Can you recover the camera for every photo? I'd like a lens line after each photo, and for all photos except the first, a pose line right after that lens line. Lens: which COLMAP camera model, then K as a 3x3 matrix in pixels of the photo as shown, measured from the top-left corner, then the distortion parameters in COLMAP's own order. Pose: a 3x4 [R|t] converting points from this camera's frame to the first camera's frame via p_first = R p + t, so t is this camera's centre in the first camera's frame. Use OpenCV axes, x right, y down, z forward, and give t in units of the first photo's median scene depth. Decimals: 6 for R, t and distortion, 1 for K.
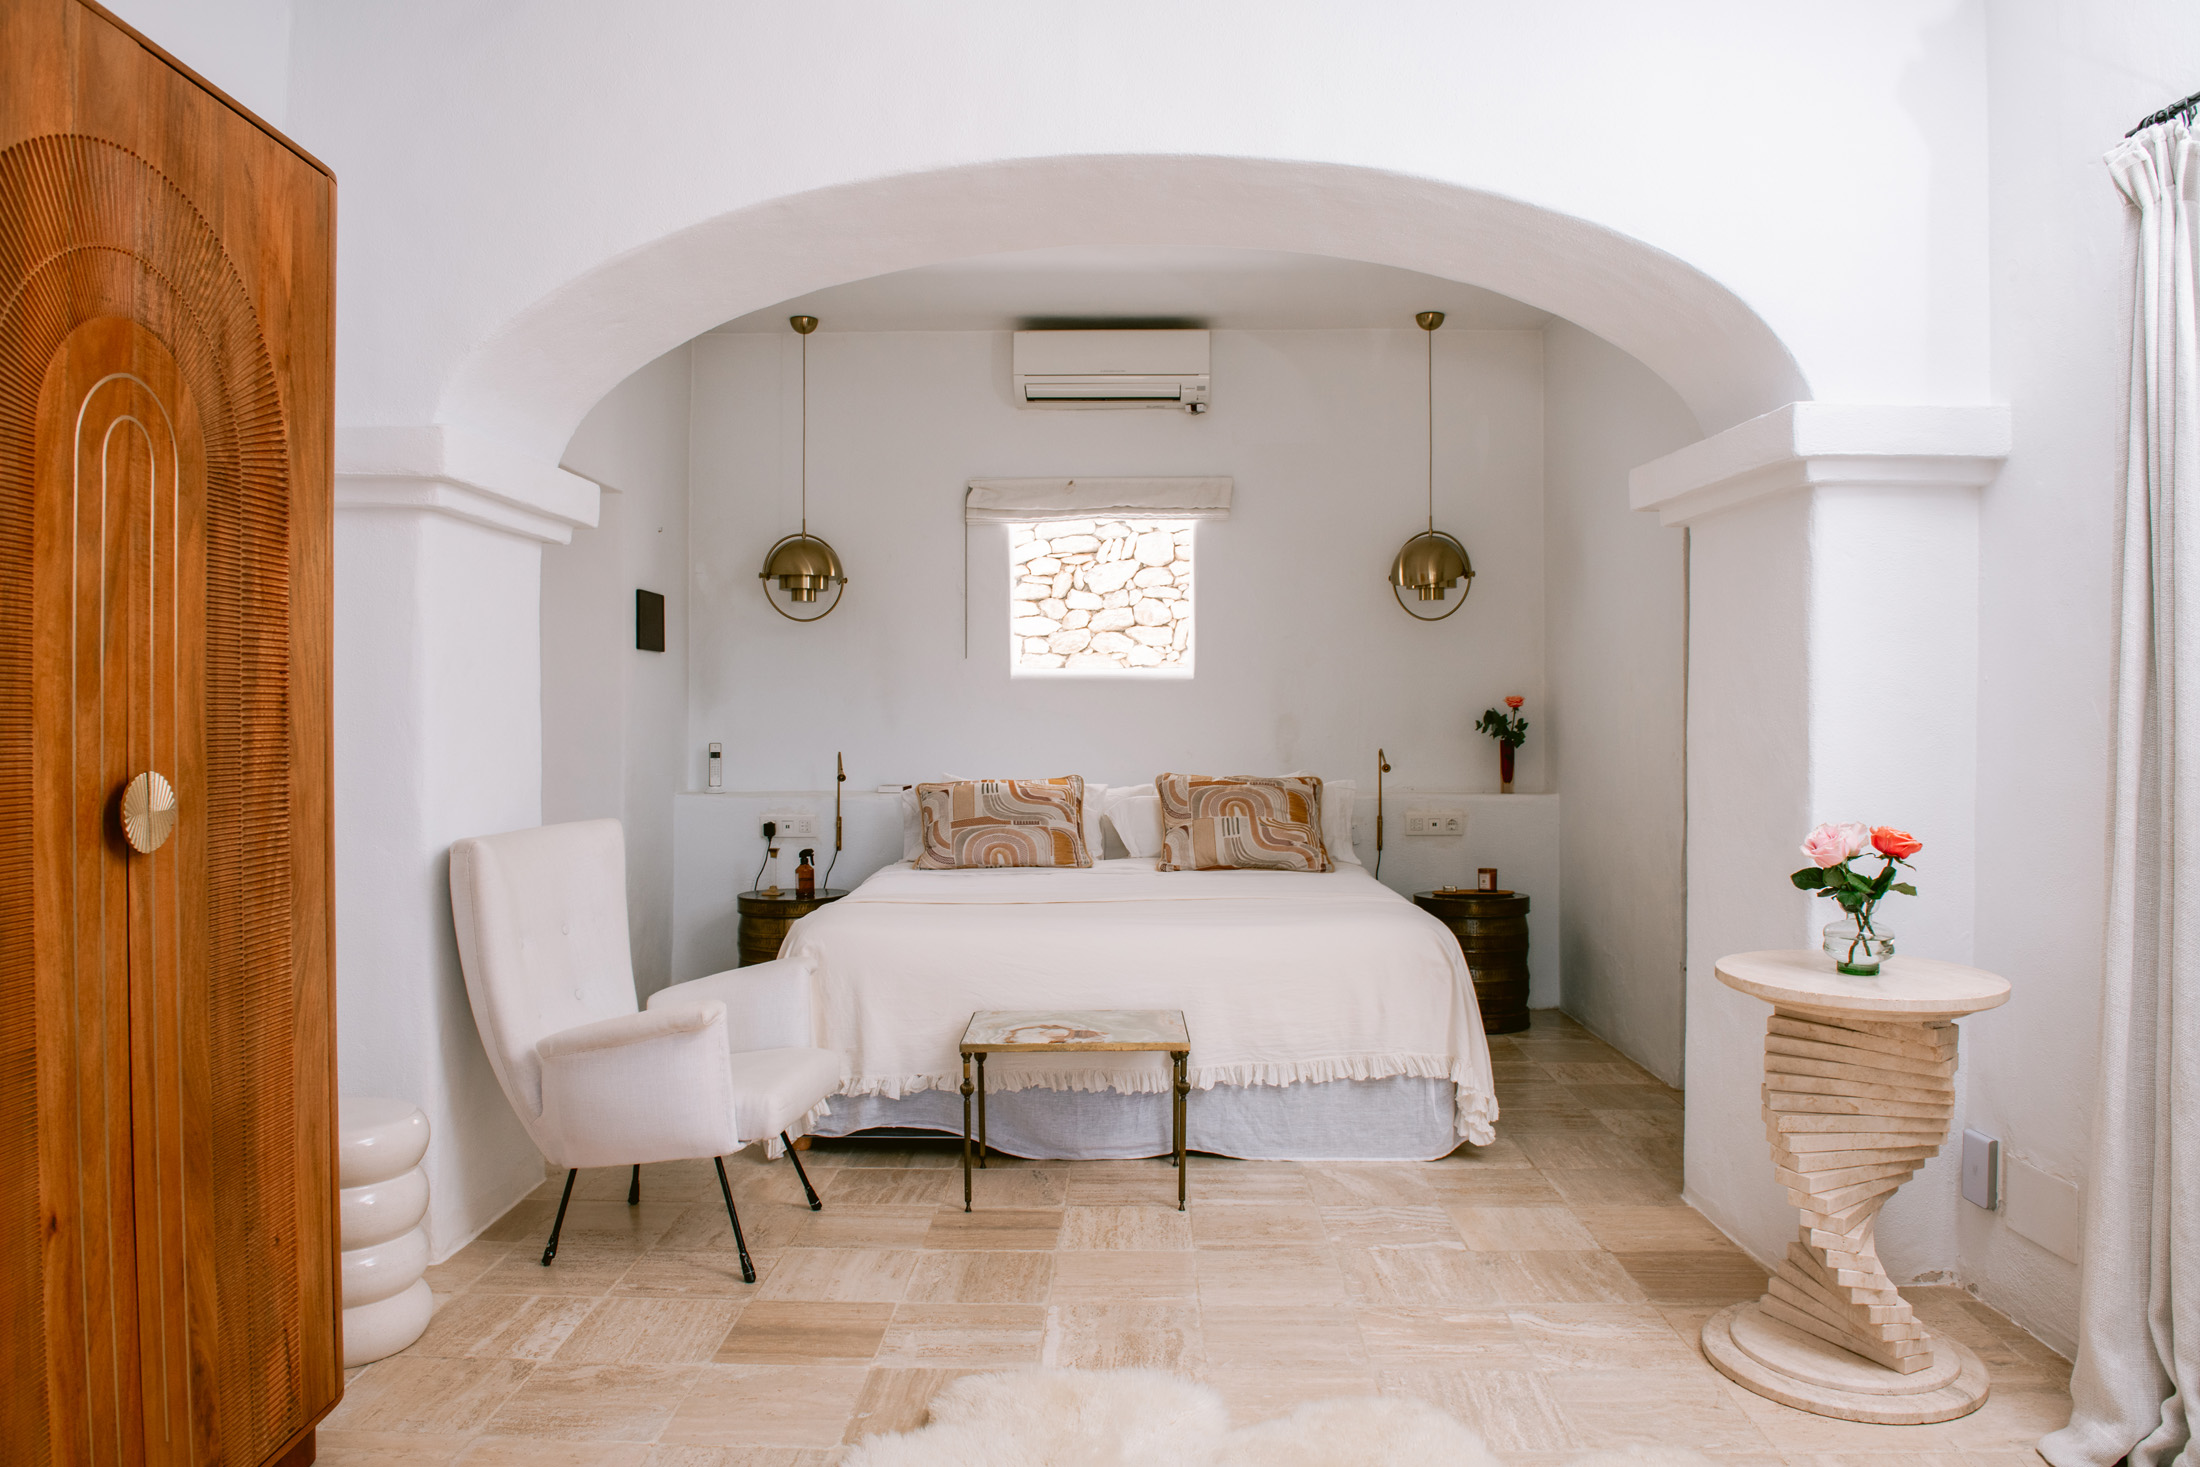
lens RADIAL K [[1613.6, 0, 1100.0], [0, 1613.6, 733.5], [0, 0, 1]] dist [-0.053736, 0.004540]
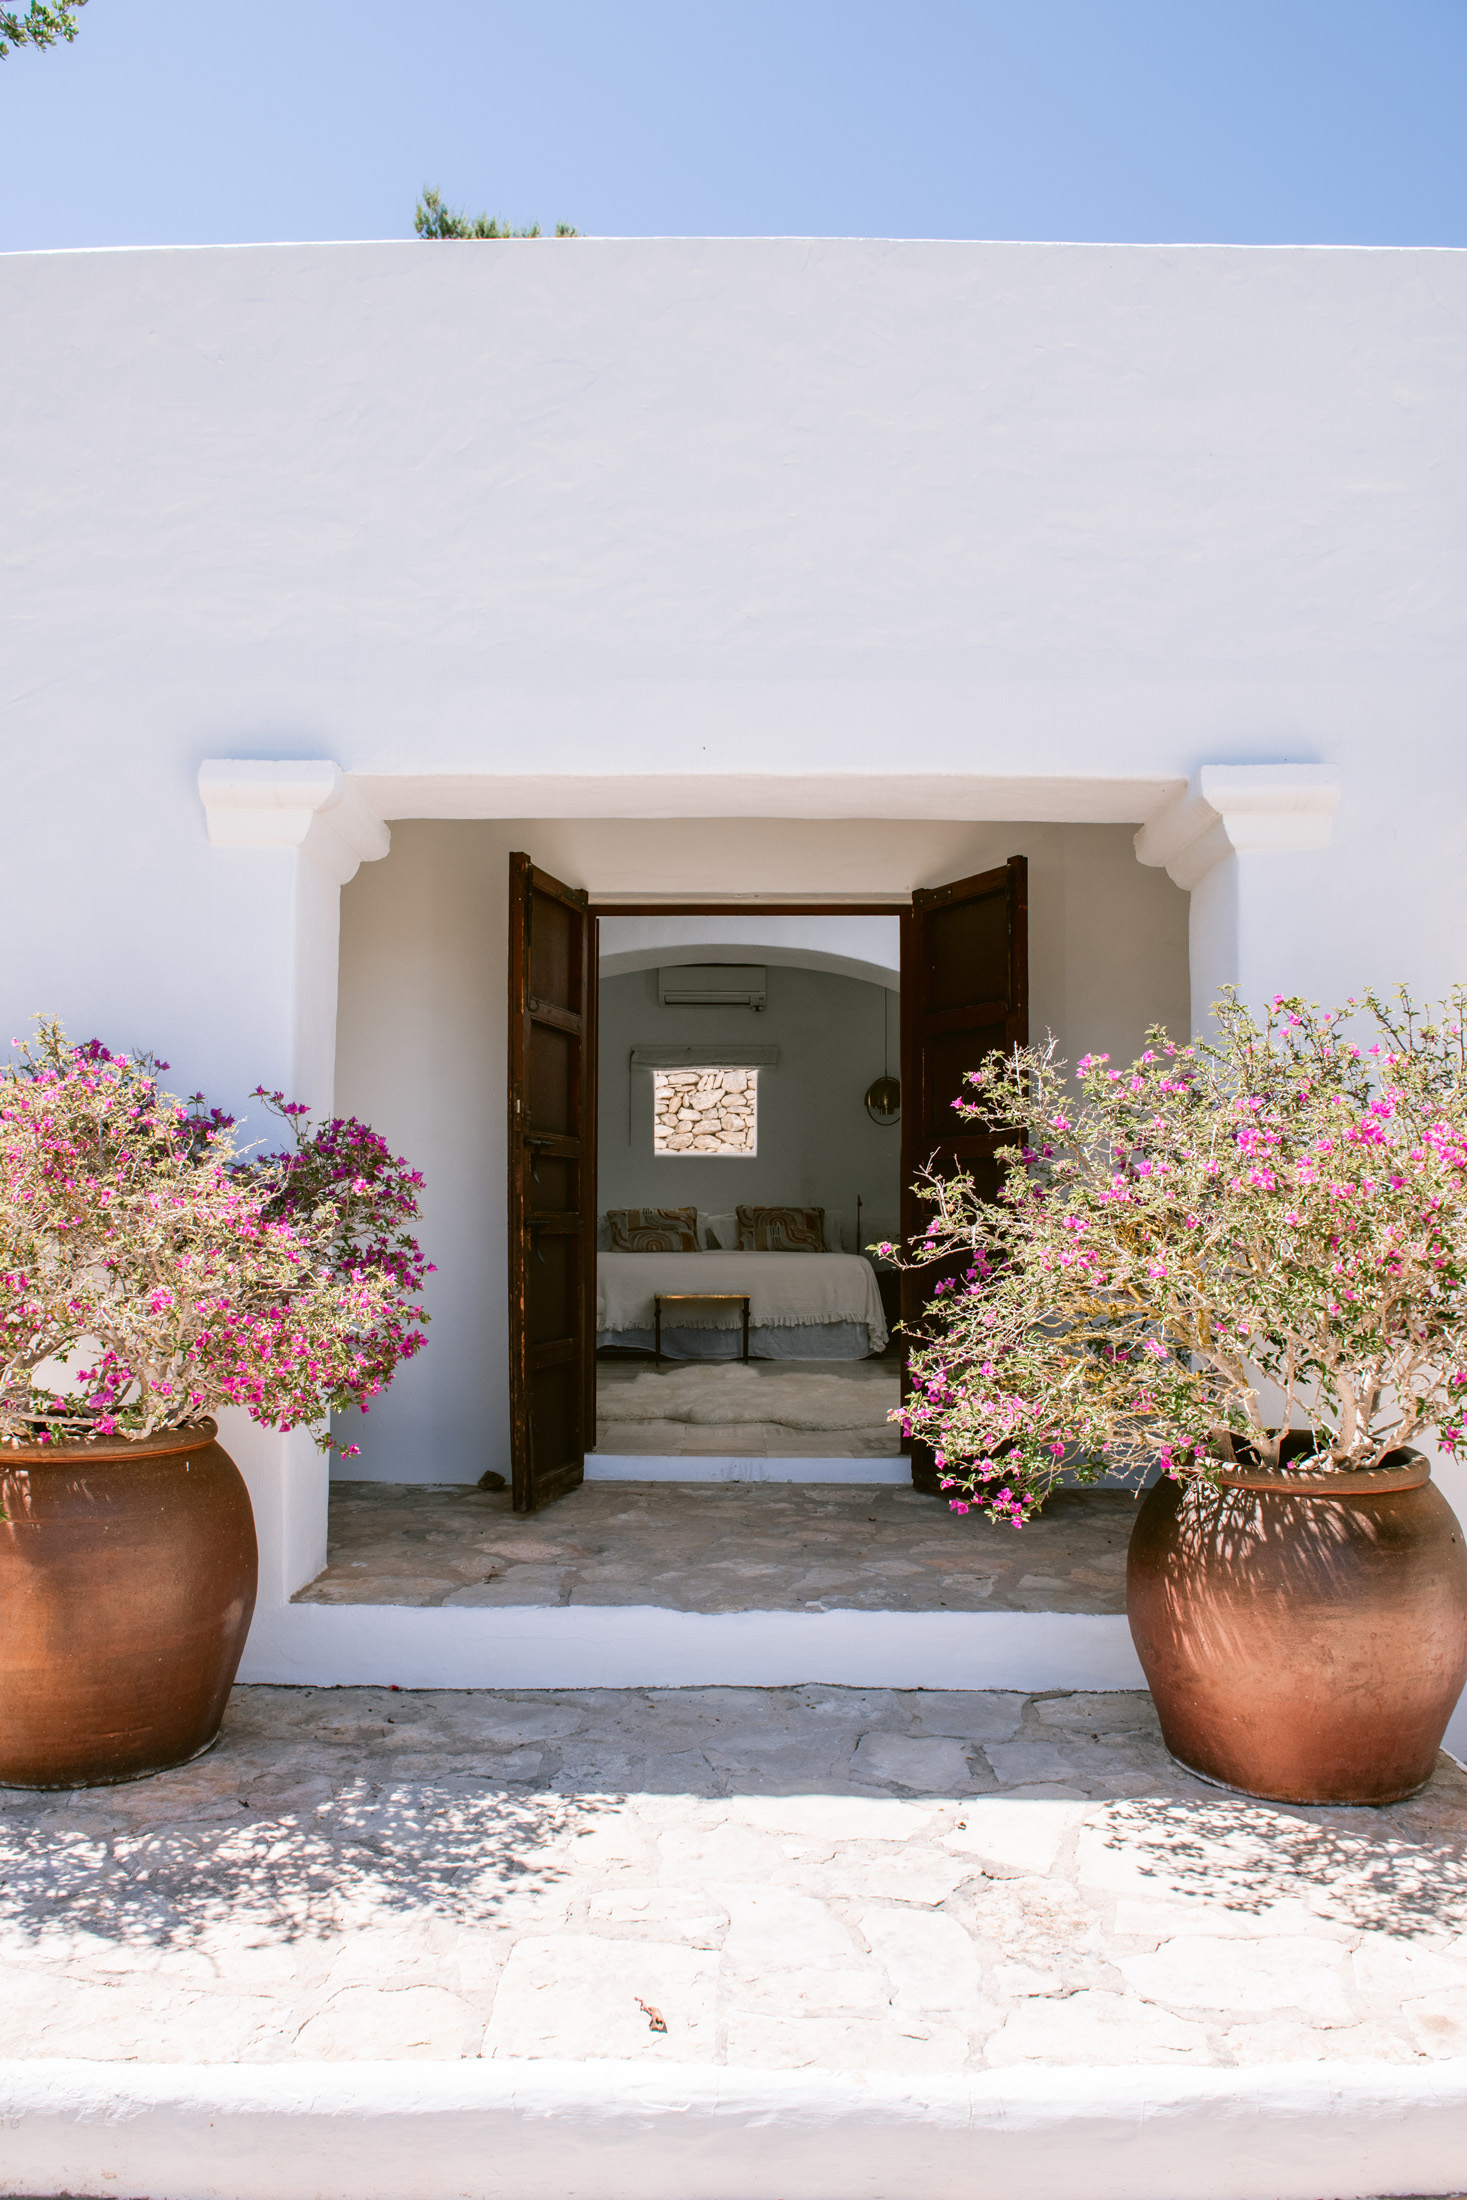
lens RADIAL K [[1613.6, 0, 733.5], [0, 1613.6, 1100.0], [0, 0, 1]] dist [-0.053736, 0.004540]
pose [[0.999375, 0.007018, 0.034644, -0.033275], [-0.003711, 0.995508, -0.094600, 0.079380], [-0.035152, 0.094412, 0.994912, -0.867404]]
